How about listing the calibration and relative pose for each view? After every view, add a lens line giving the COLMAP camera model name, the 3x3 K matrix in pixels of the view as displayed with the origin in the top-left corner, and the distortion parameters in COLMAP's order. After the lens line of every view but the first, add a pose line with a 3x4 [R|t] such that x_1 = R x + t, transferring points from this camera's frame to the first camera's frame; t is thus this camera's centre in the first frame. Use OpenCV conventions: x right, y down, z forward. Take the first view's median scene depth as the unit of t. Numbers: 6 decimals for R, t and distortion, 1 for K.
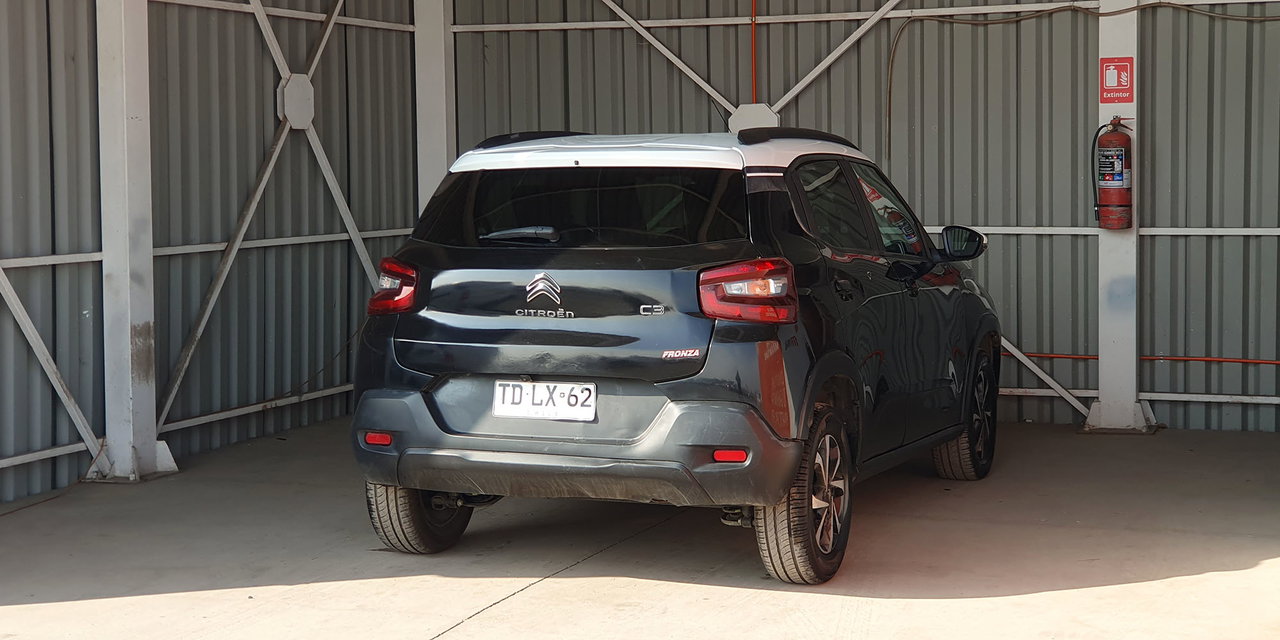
lens RADIAL K [[2025.5, 0, 606.5], [0, 2025.5, 335.2], [0, 0, 1]] dist [0.025758, 0.000000]
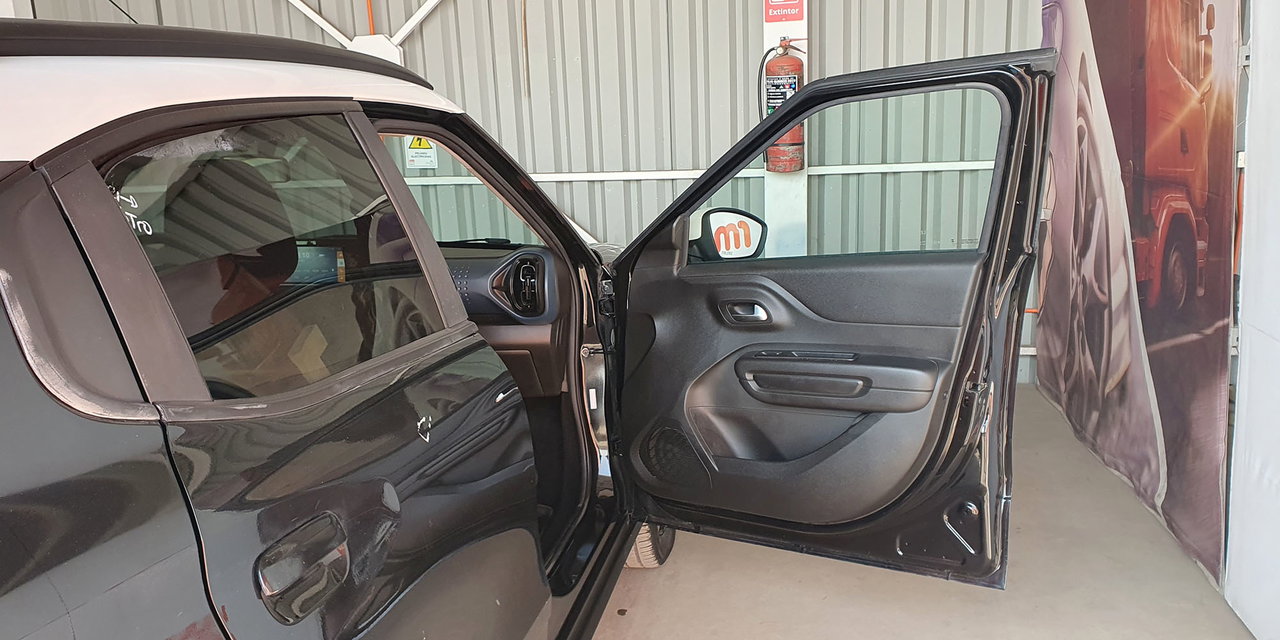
lens RADIAL K [[1049.3, 0, 642.7], [0, 1049.3, 340.6], [0, 0, 1]] dist [0.020159, -0.030534]
pose [[0.976365, -0.077435, 0.201778, 0.093622], [0.047196, 0.987470, 0.150584, -0.051196], [-0.210910, -0.137502, 0.967786, 0.565917]]
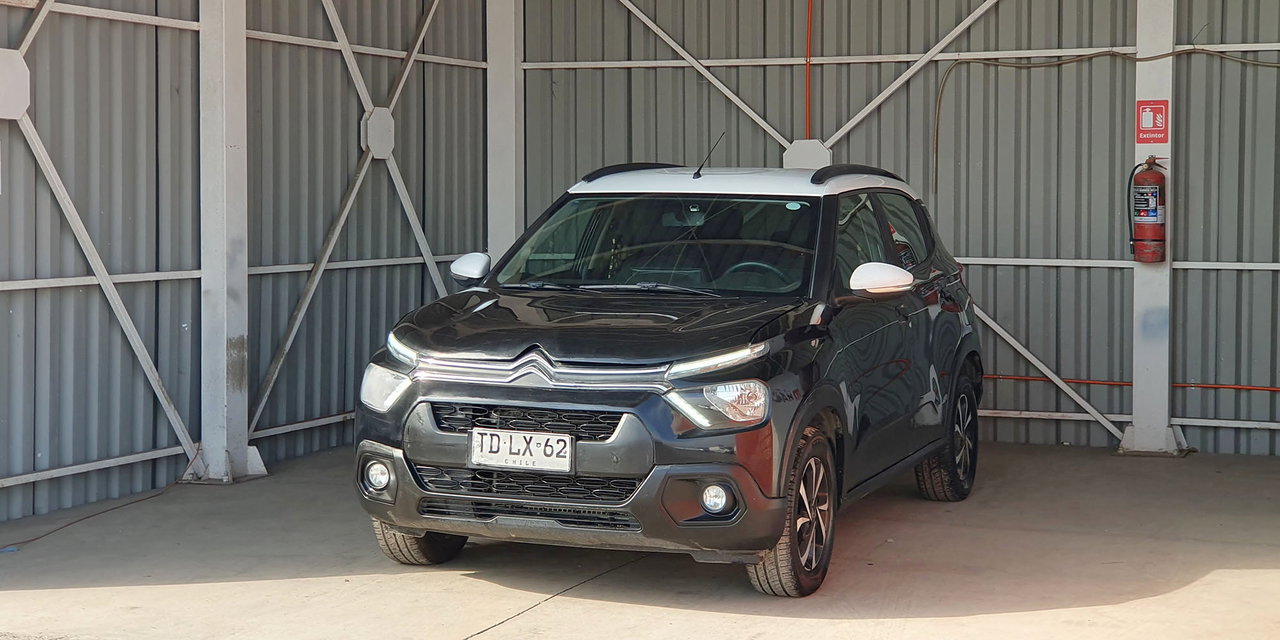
lens RADIAL K [[2025.5, 0, 595.5], [0, 2025.5, 331.2], [0, 0, 1]] dist [0.025758, 0.000000]
pose [[0.999462, 0.014530, -0.029405, -0.005754], [-0.015044, 0.999737, -0.017322, 0.006124], [0.029145, 0.017755, 0.999417, -0.062836]]
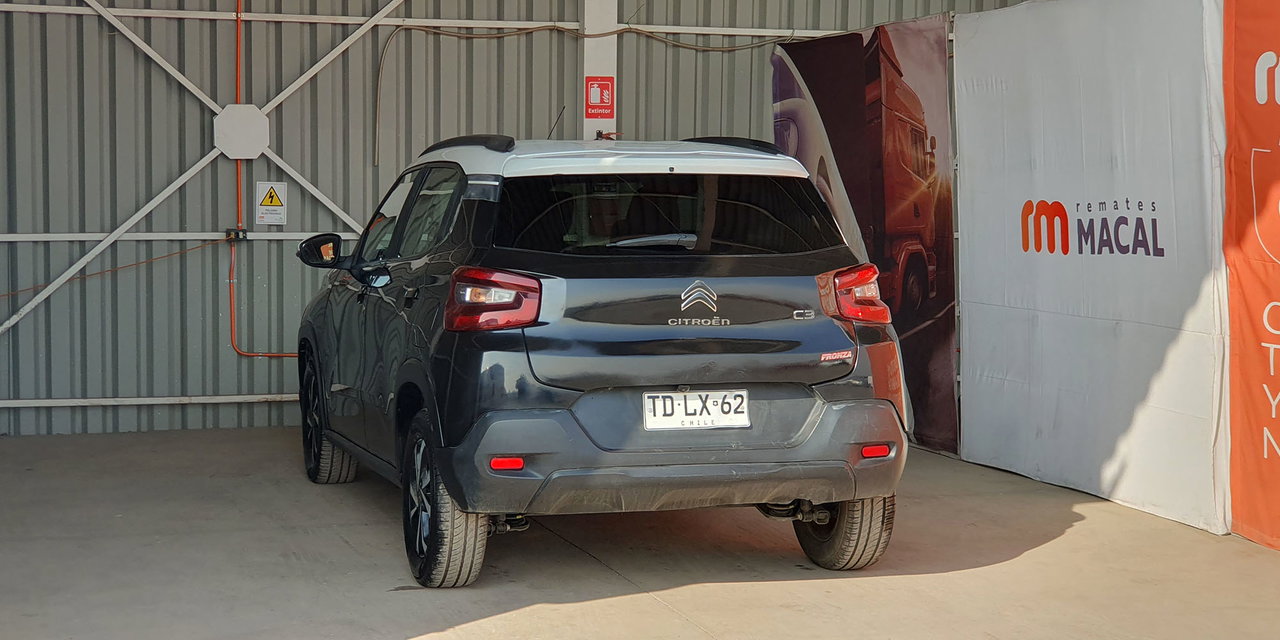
lens RADIAL K [[2025.5, 0, 634.0], [0, 2025.5, 311.6], [0, 0, 1]] dist [0.025758, 0.000000]
pose [[0.768588, -0.027576, 0.639150, -0.426956], [0.036711, 0.999325, -0.001030, -0.009870], [-0.638690, 0.024256, 0.769081, 0.161180]]
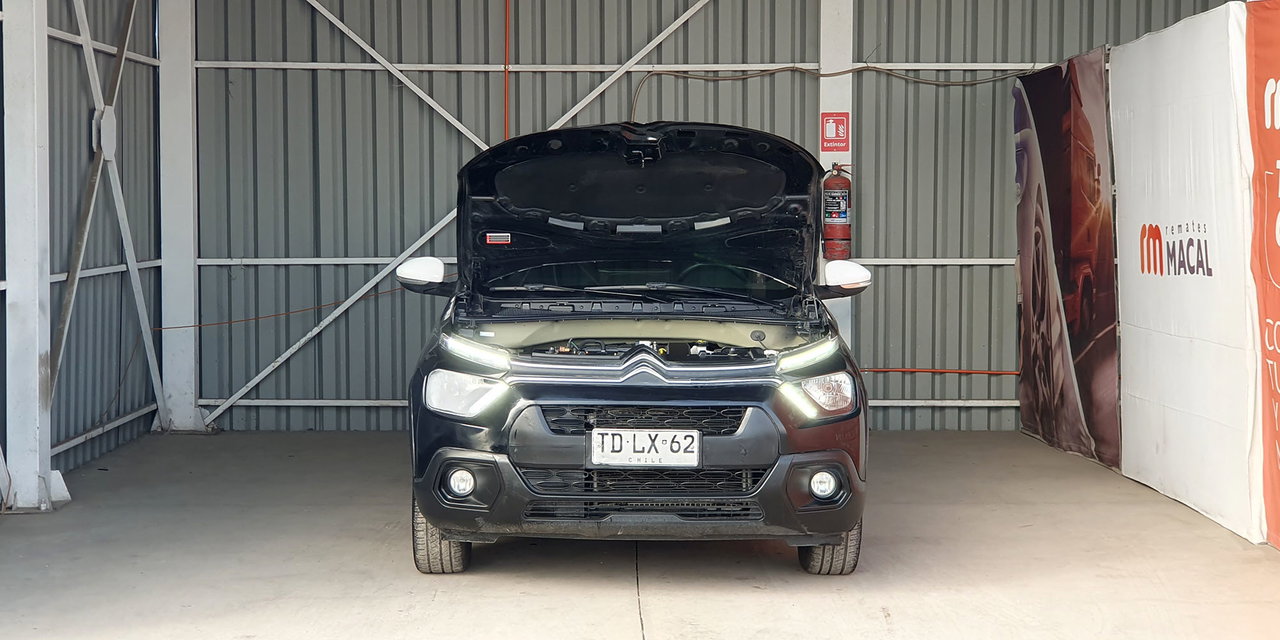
lens RADIAL K [[2025.5, 0, 639.6], [0, 2025.5, 308.3], [0, 0, 1]] dist [0.025758, 0.000000]
pose [[0.924729, -0.008892, 0.380522, -0.295559], [0.021586, 0.999343, -0.029105, 0.006927], [-0.380013, 0.035128, 0.924314, -0.028804]]
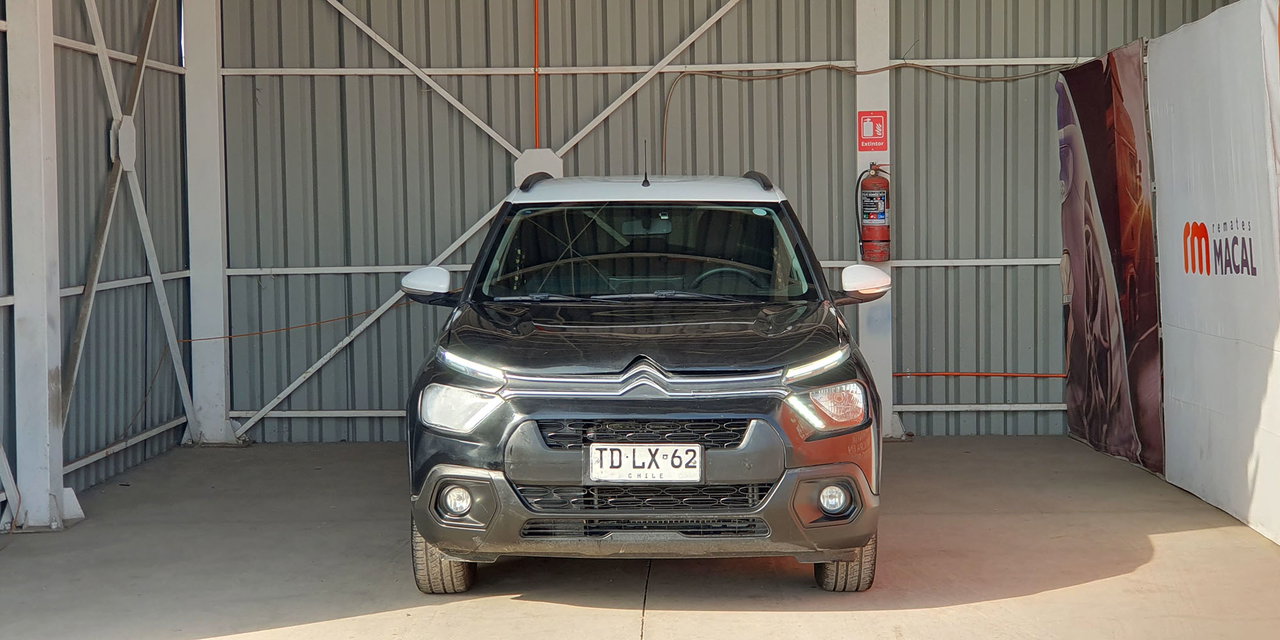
lens RADIAL K [[2025.5, 0, 656.5], [0, 2025.5, 306.0], [0, 0, 1]] dist [0.025758, 0.000000]
pose [[0.935849, -0.019605, 0.351857, -0.263494], [0.032699, 0.998975, -0.031308, 0.004022], [-0.350882, 0.040805, 0.935530, -0.016437]]
